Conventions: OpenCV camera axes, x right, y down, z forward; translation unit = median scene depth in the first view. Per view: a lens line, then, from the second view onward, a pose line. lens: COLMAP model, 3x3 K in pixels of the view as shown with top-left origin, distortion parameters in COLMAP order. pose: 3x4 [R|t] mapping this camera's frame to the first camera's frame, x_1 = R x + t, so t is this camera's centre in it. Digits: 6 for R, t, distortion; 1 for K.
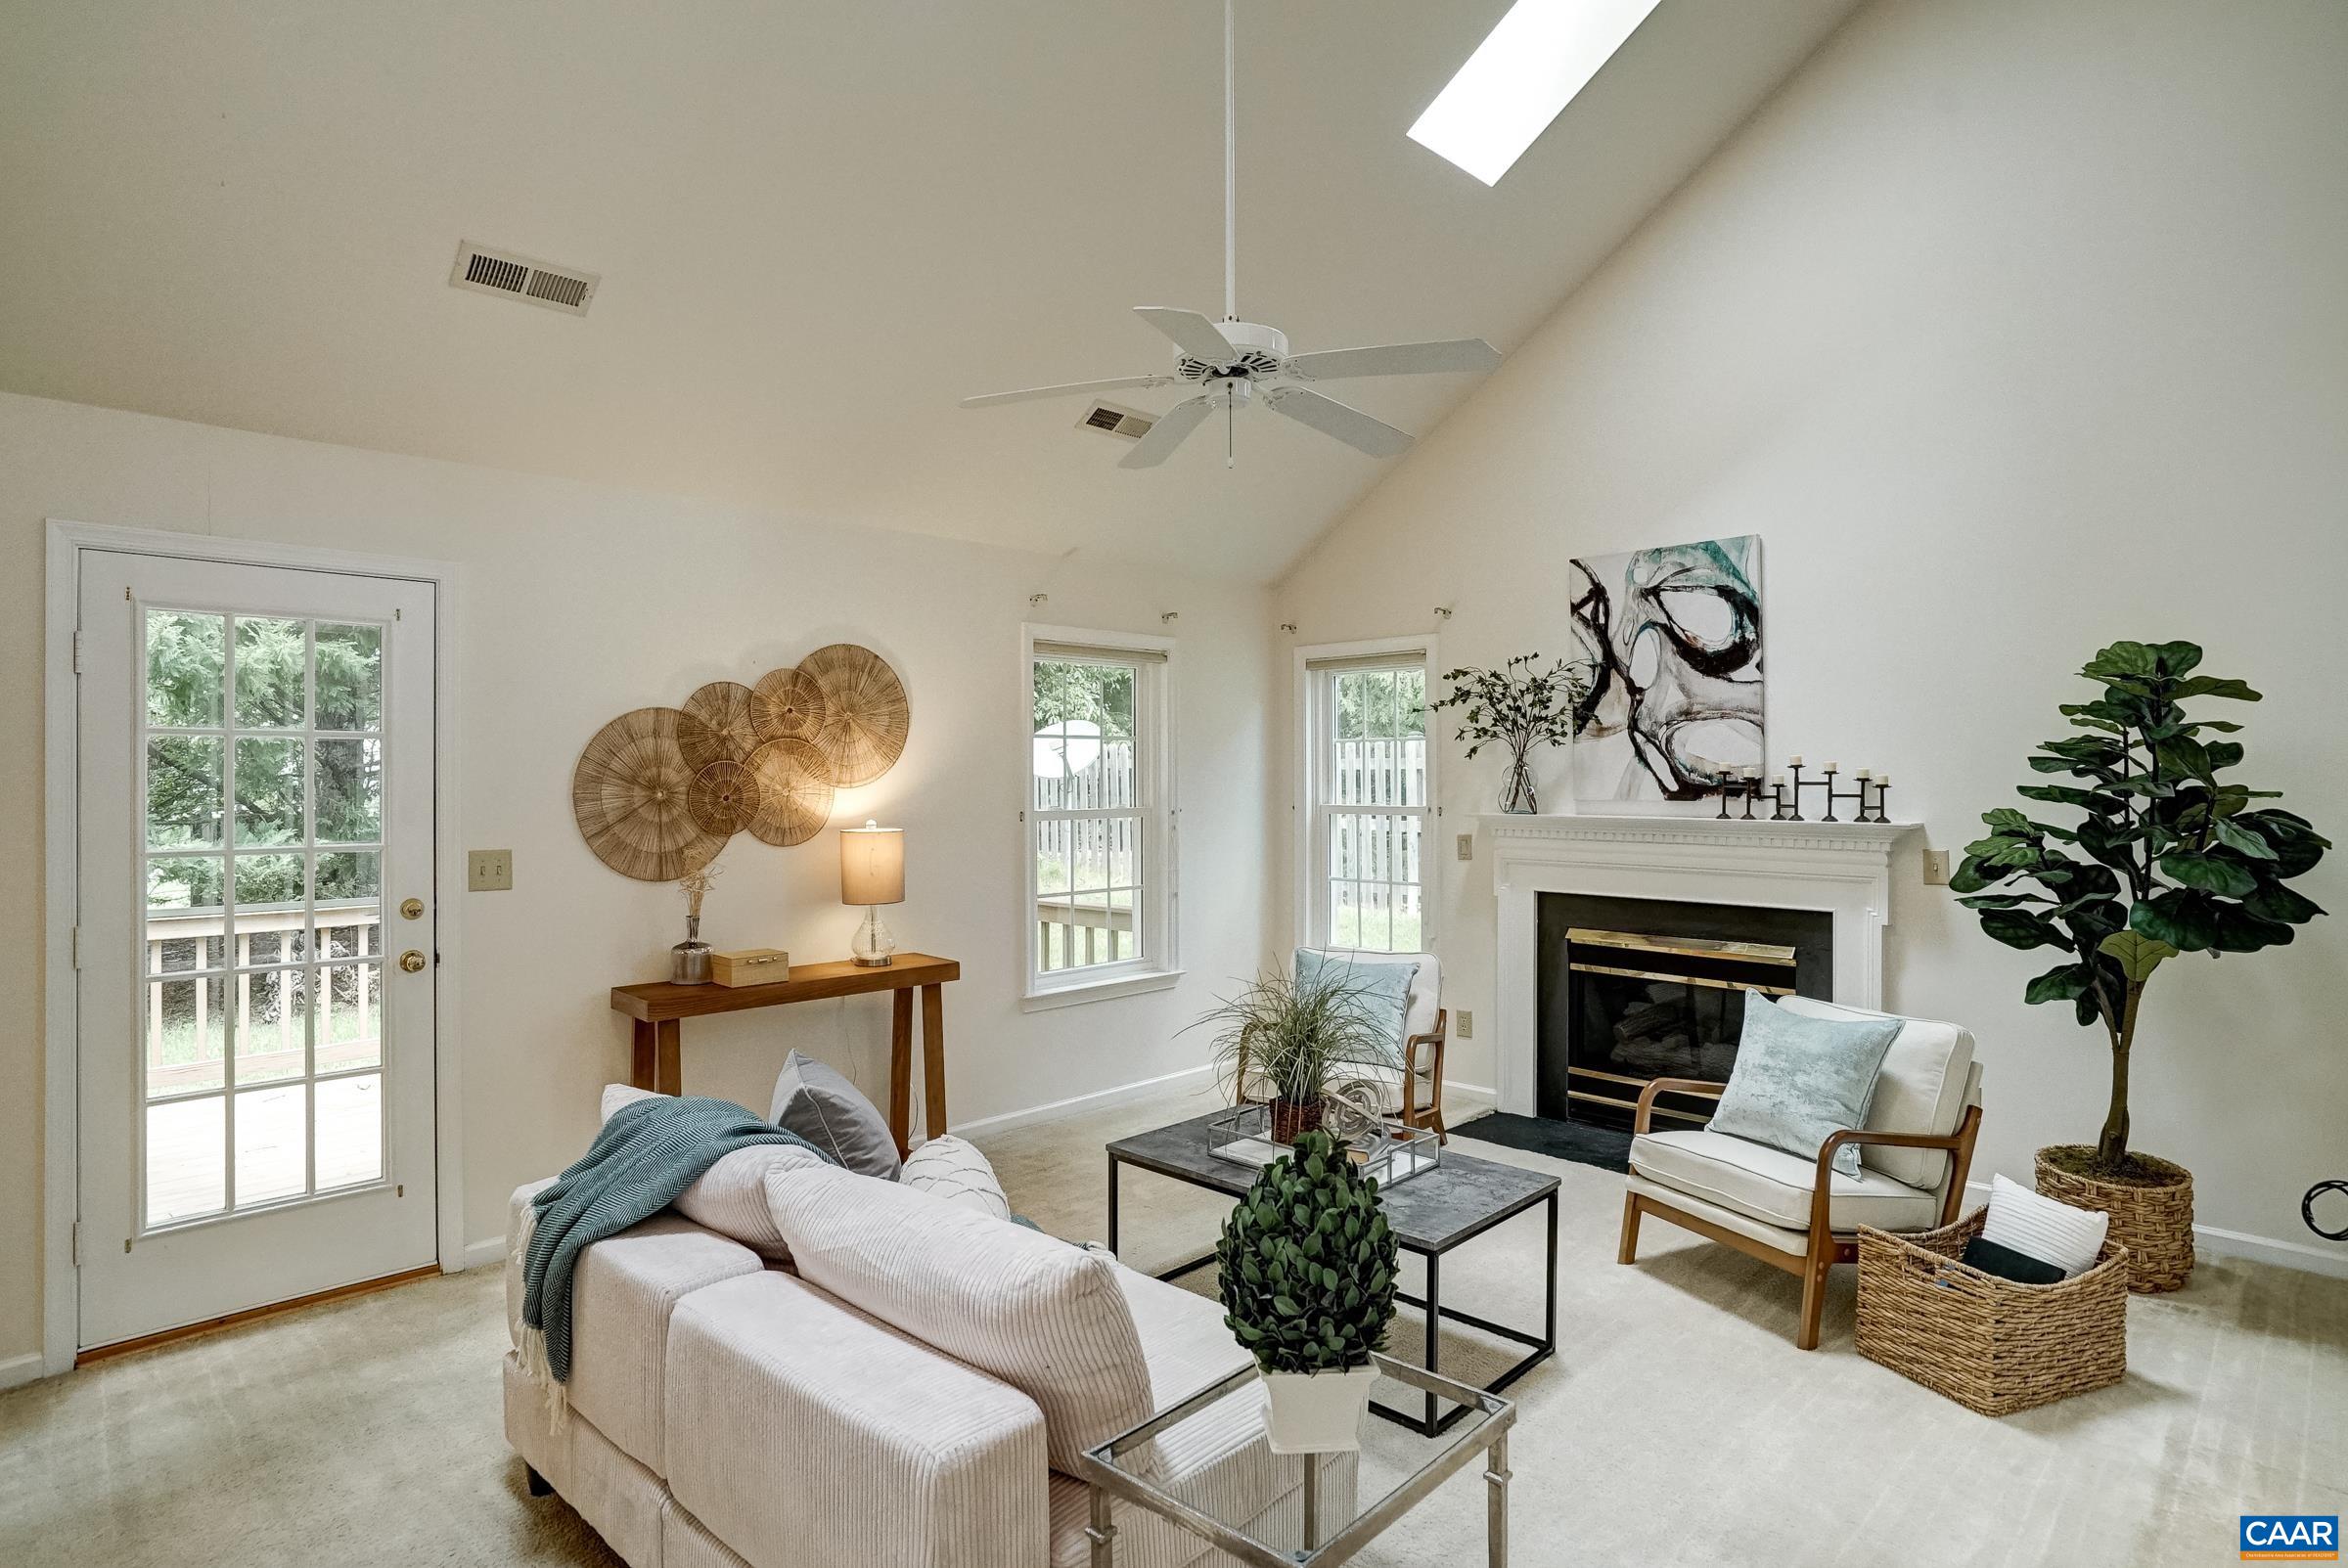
lens RADIAL K [[1241.0, 0, 1127.1], [0, 1241.0, 789.1], [0, 0, 1]] dist [-0.005165, 0.001489]
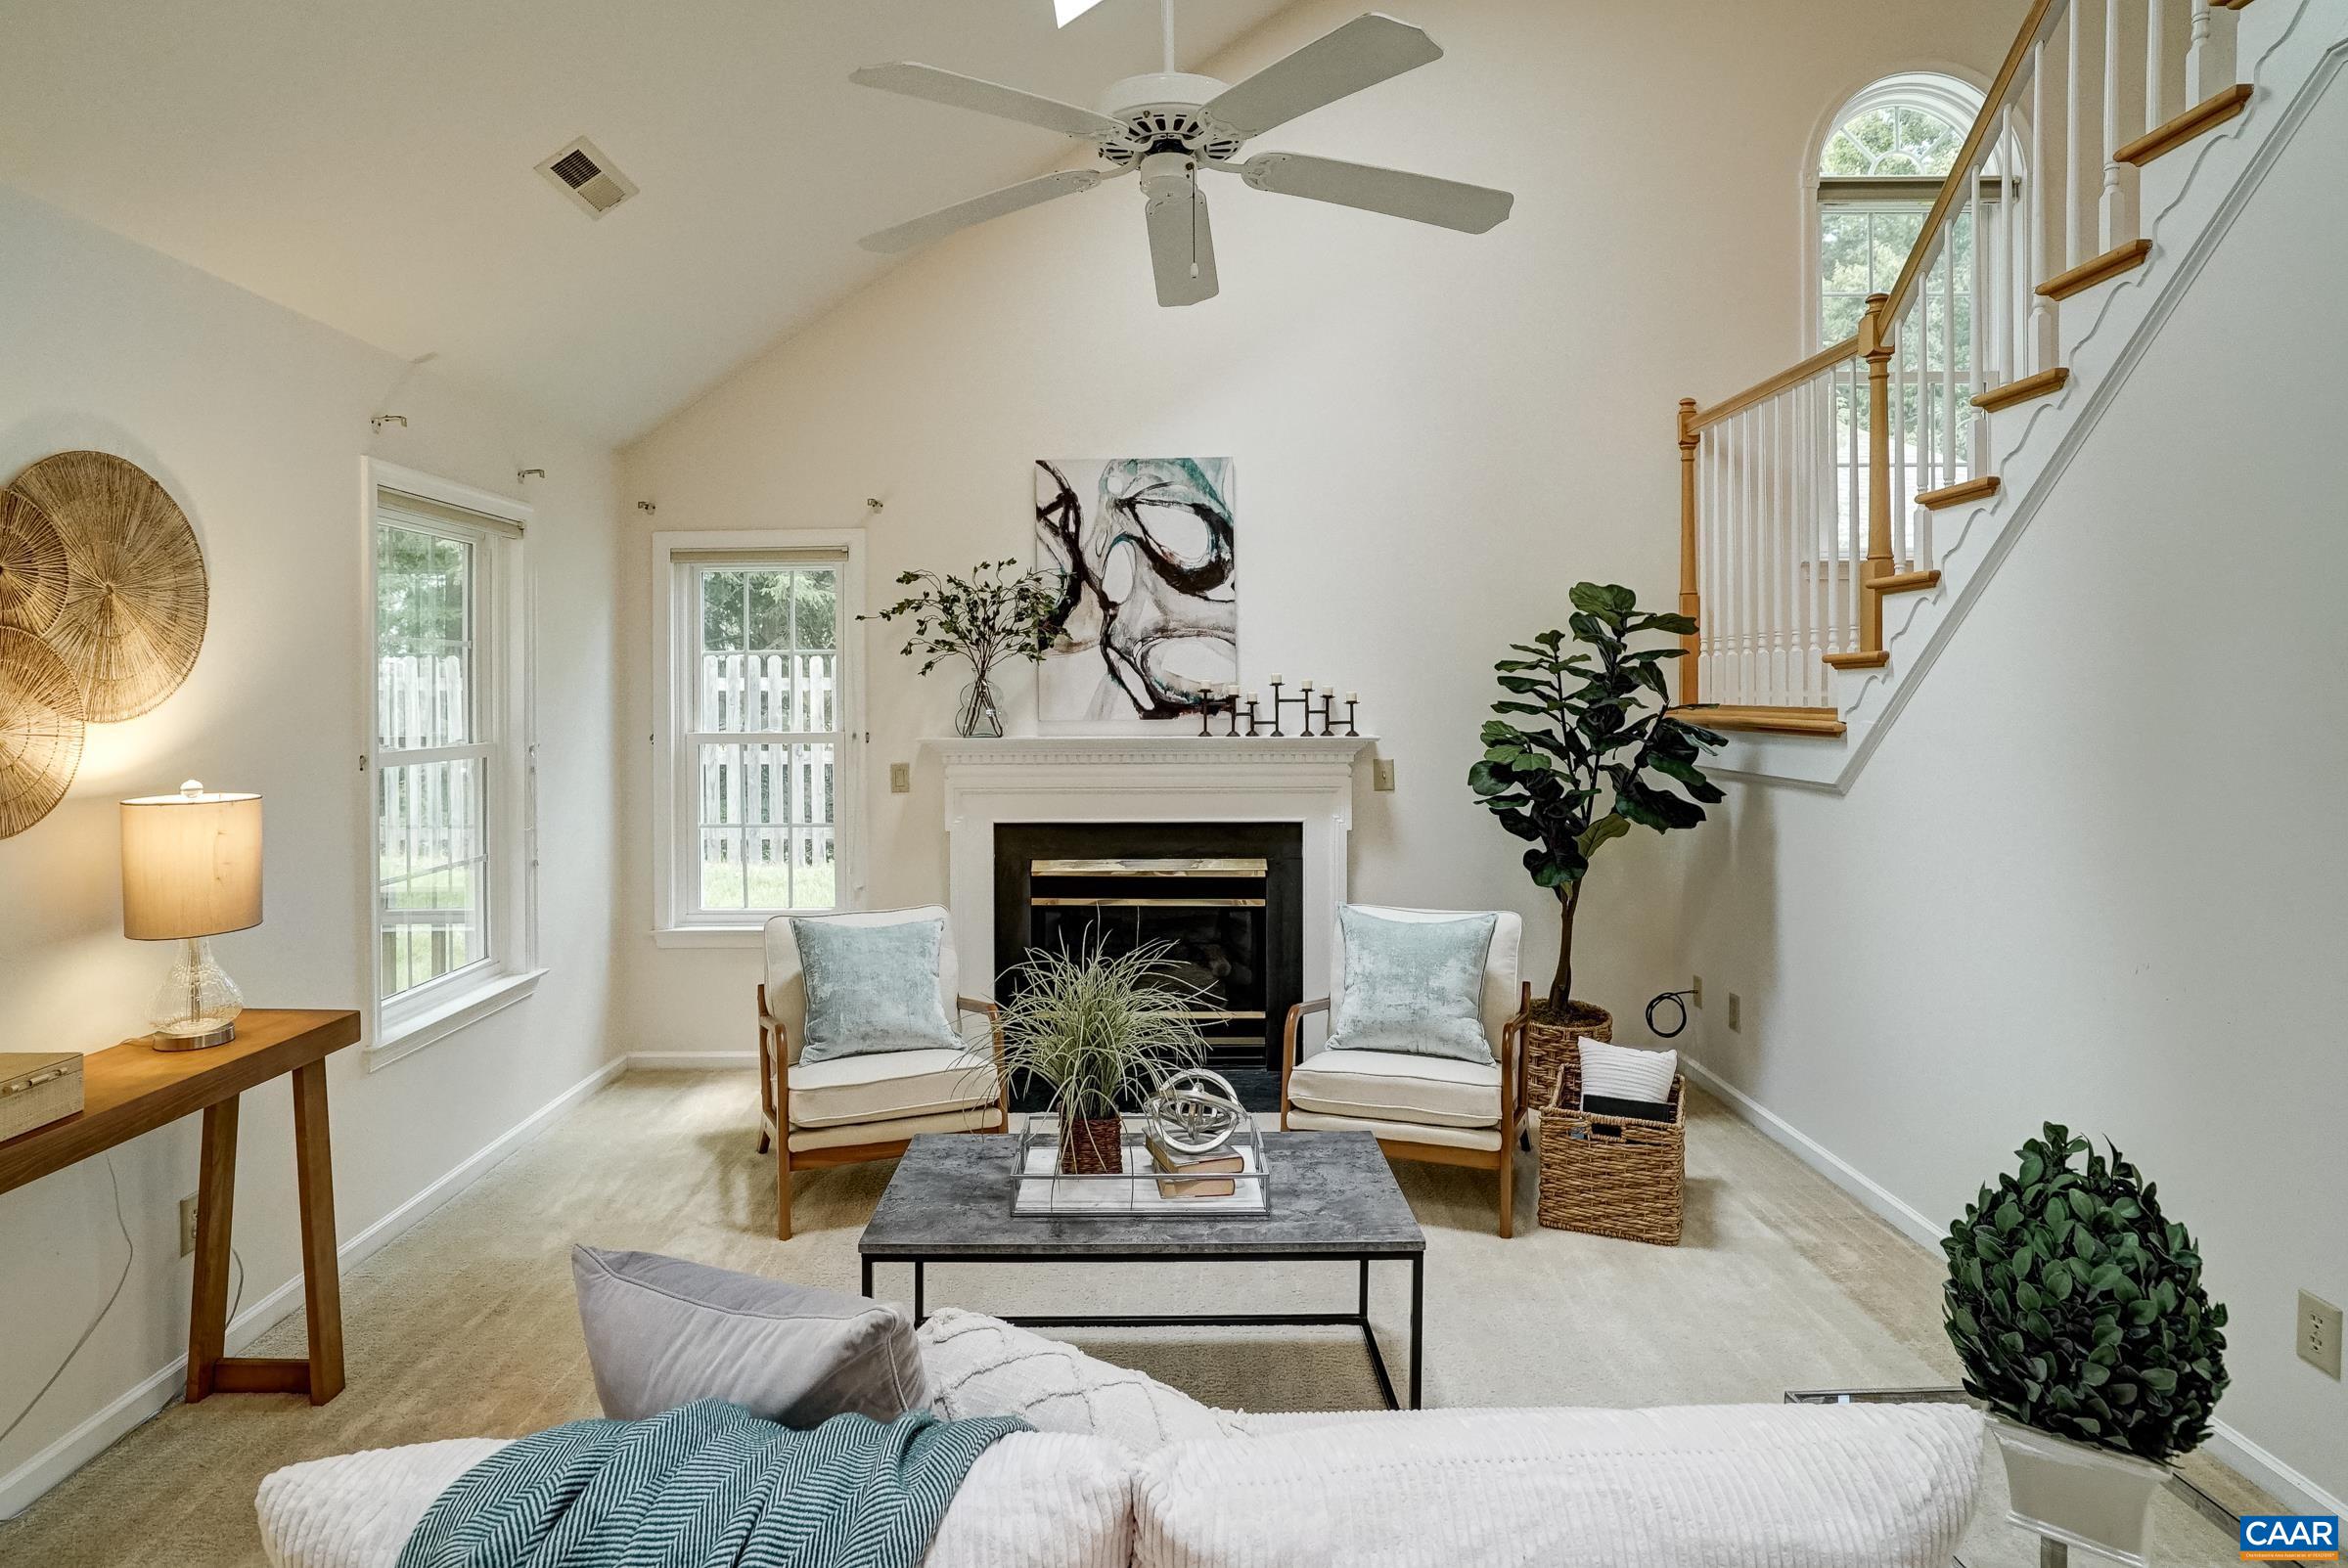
lens RADIAL K [[1296.9, 0, 1134.9], [0, 1296.9, 705.3], [0, 0, 1]] dist [-0.027716, 0.001693]
pose [[0.709944, -0.009423, 0.704195, -0.289473], [0.012818, 0.999918, 0.000457, -0.002609], [-0.704142, 0.008702, 0.710006, 0.288838]]
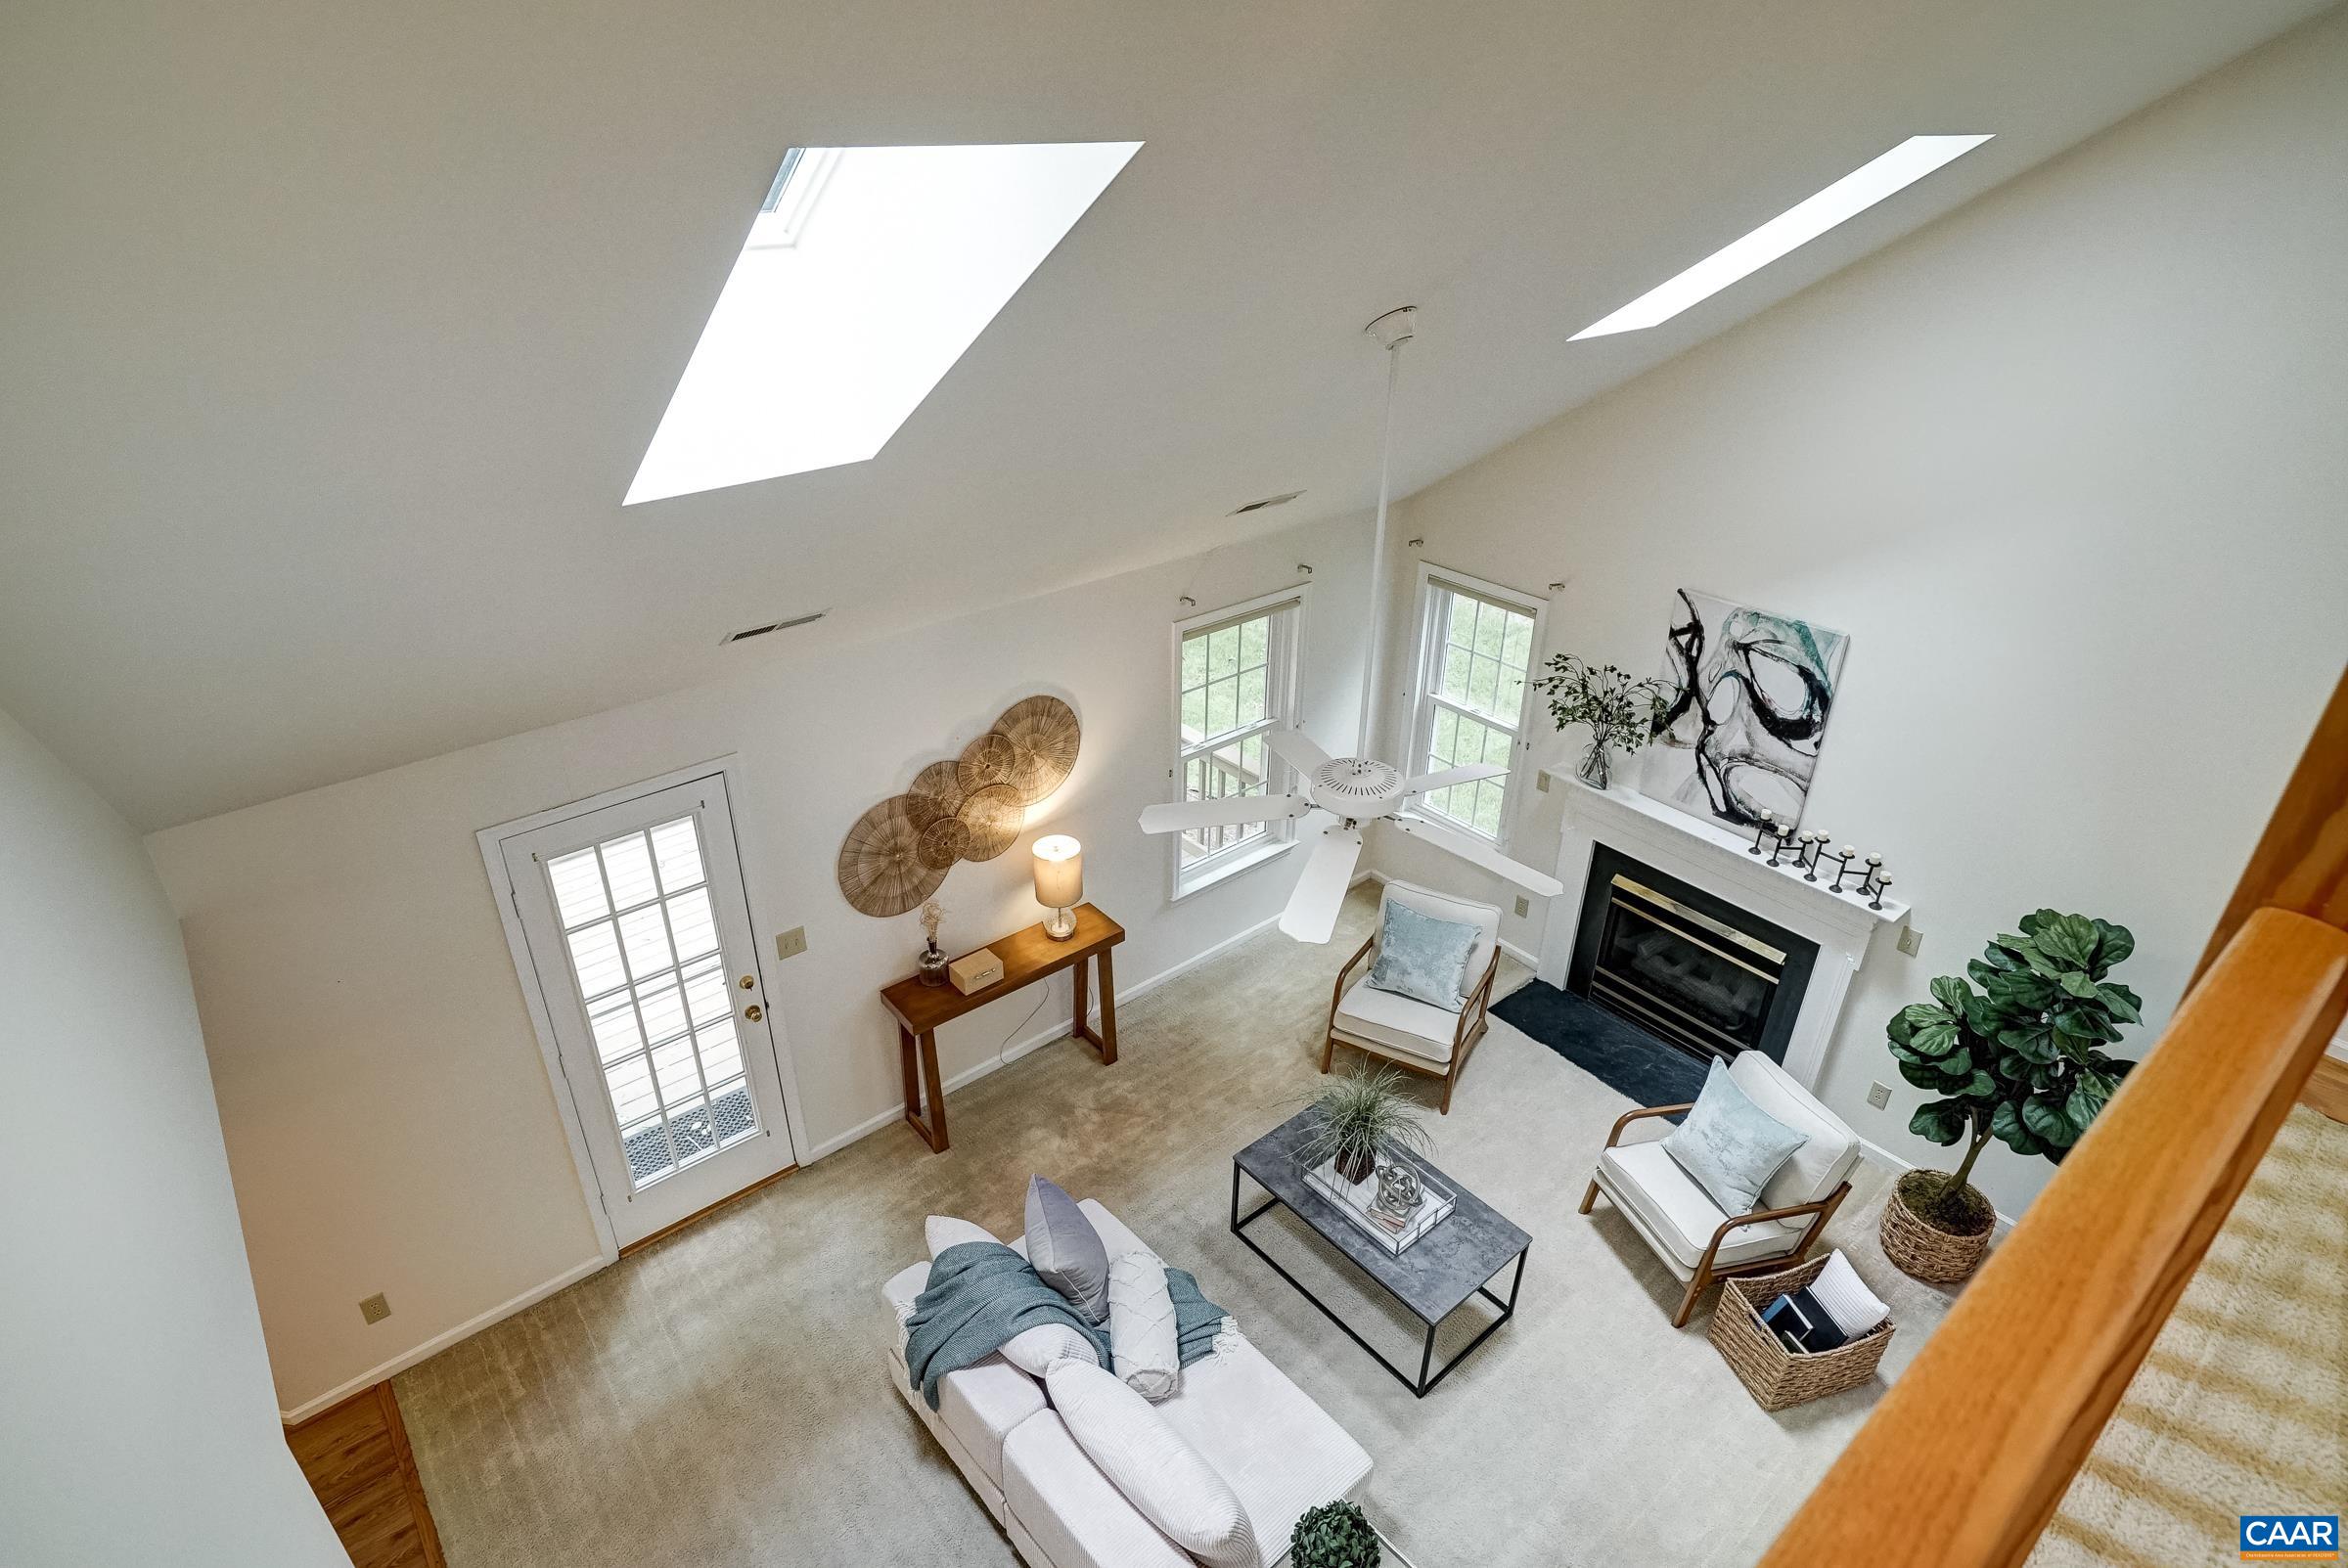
lens RADIAL K [[1191.5, 0, 1138.2], [0, 1191.5, 815.4], [0, 0, 1]] dist [0.000372, 0.000353]
pose [[0.995863, 0.039439, -0.081858, -0.020491], [0.003734, 0.882366, 0.470548, -0.540581], [0.090787, -0.468907, 0.878569, -0.052140]]
